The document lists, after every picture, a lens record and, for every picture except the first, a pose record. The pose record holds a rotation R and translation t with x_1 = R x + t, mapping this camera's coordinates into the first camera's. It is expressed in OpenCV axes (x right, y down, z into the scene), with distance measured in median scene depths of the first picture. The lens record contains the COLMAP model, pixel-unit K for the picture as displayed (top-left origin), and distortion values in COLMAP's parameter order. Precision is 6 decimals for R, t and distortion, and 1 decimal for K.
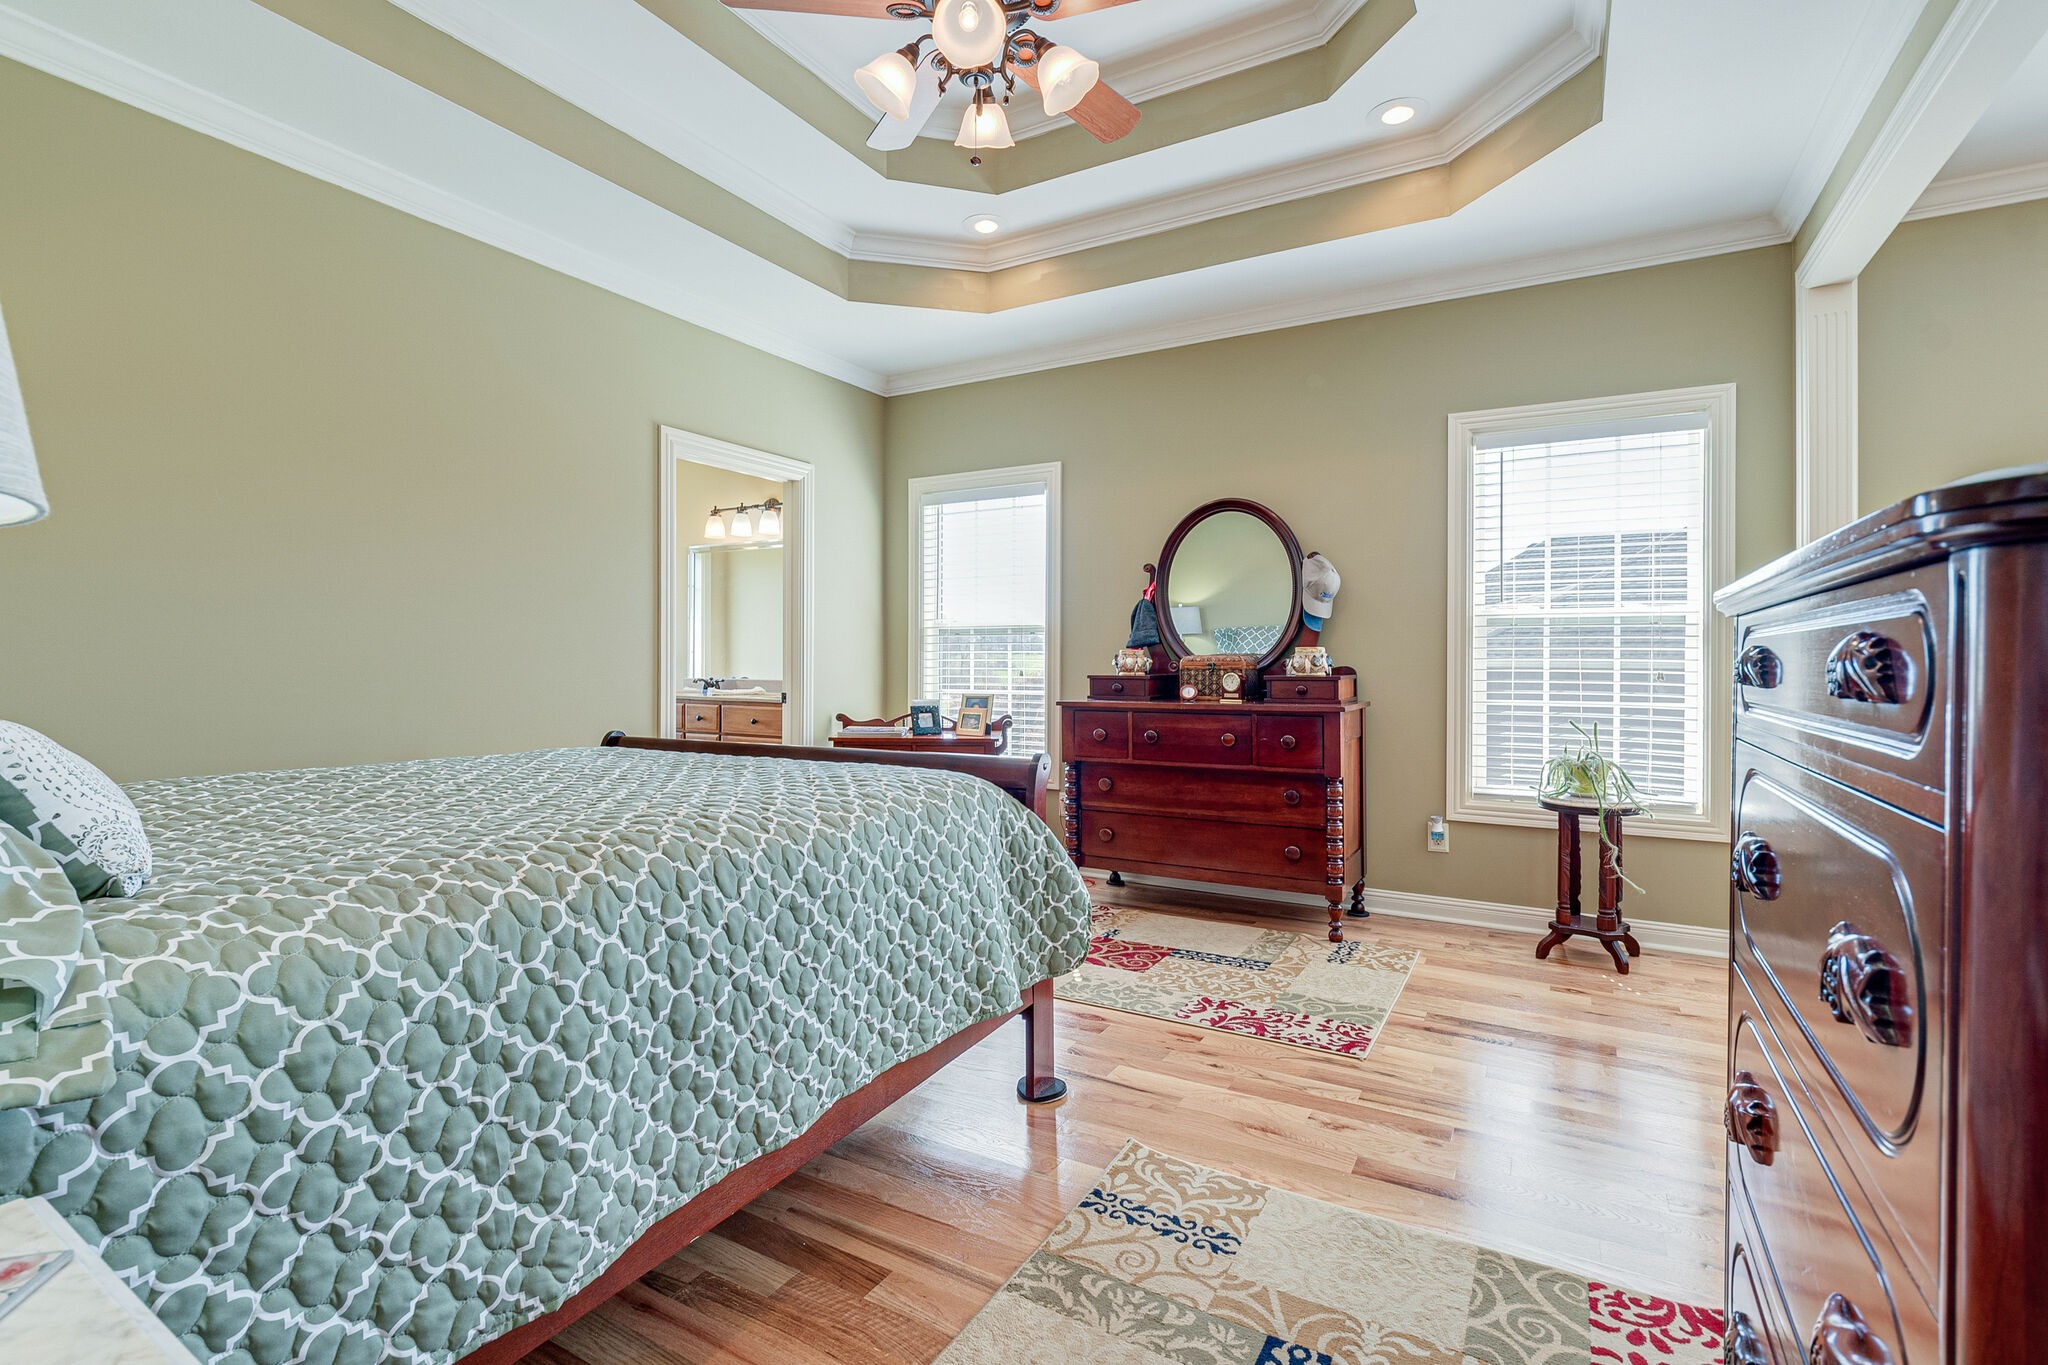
lens RADIAL K [[951.5, 0, 1017.2], [0, 951.5, 672.4], [0, 0, 1]] dist [-0.005774, -0.000014]
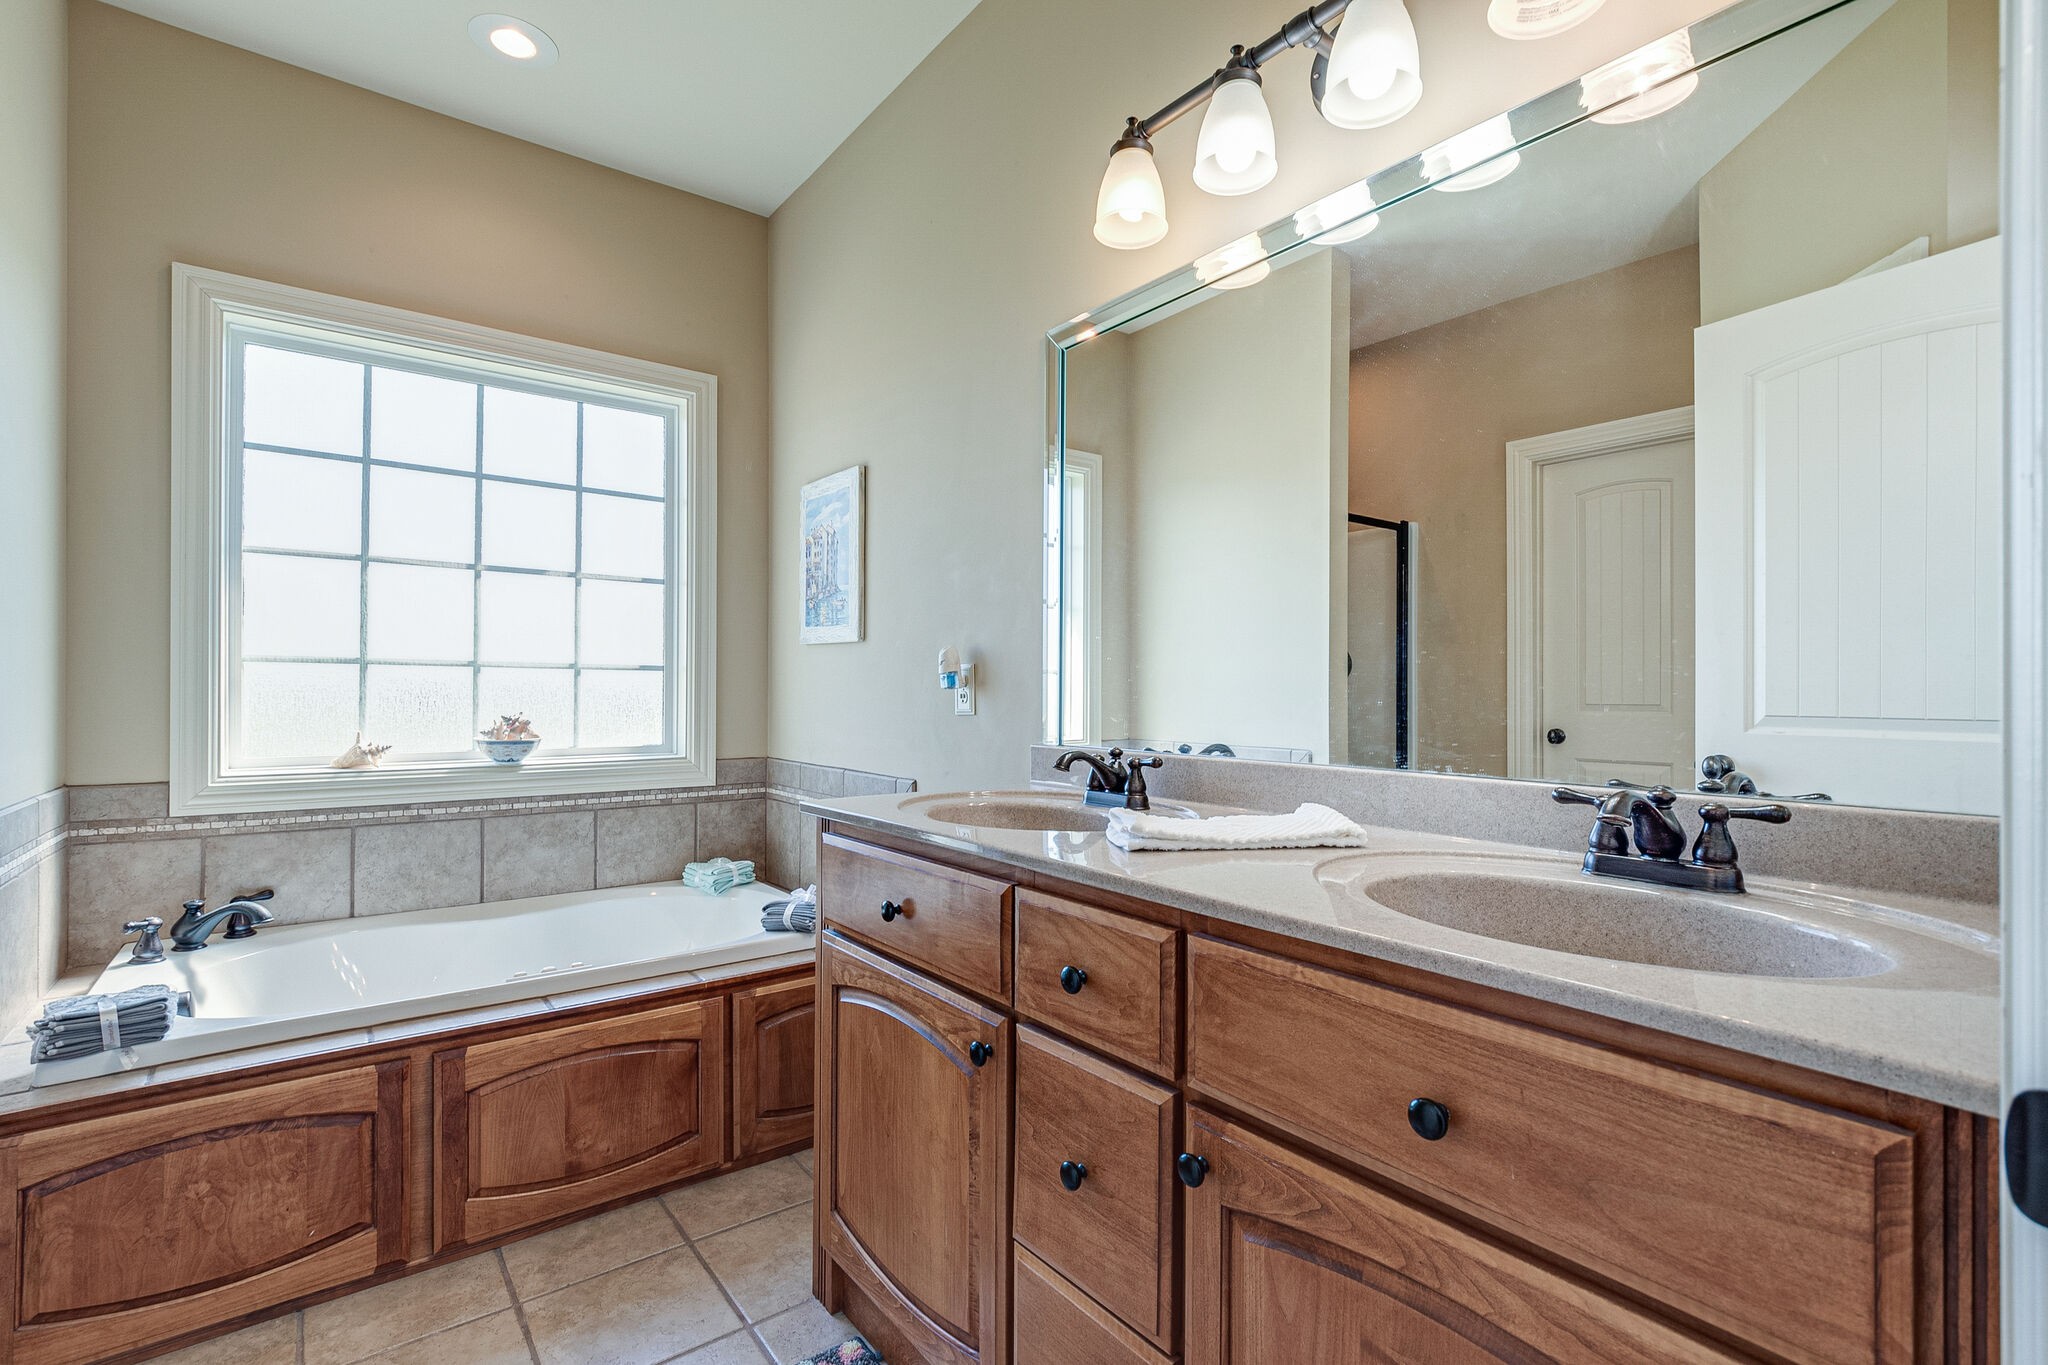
lens RADIAL K [[951.5, 0, 1022.1], [0, 951.5, 681.0], [0, 0, 1]] dist [-0.005774, -0.000014]
pose [[0.924555, -0.001879, -0.381045, -0.372484], [-0.003156, 0.999916, -0.012589, -0.014996], [0.381037, 0.012842, 0.924471, 1.128977]]
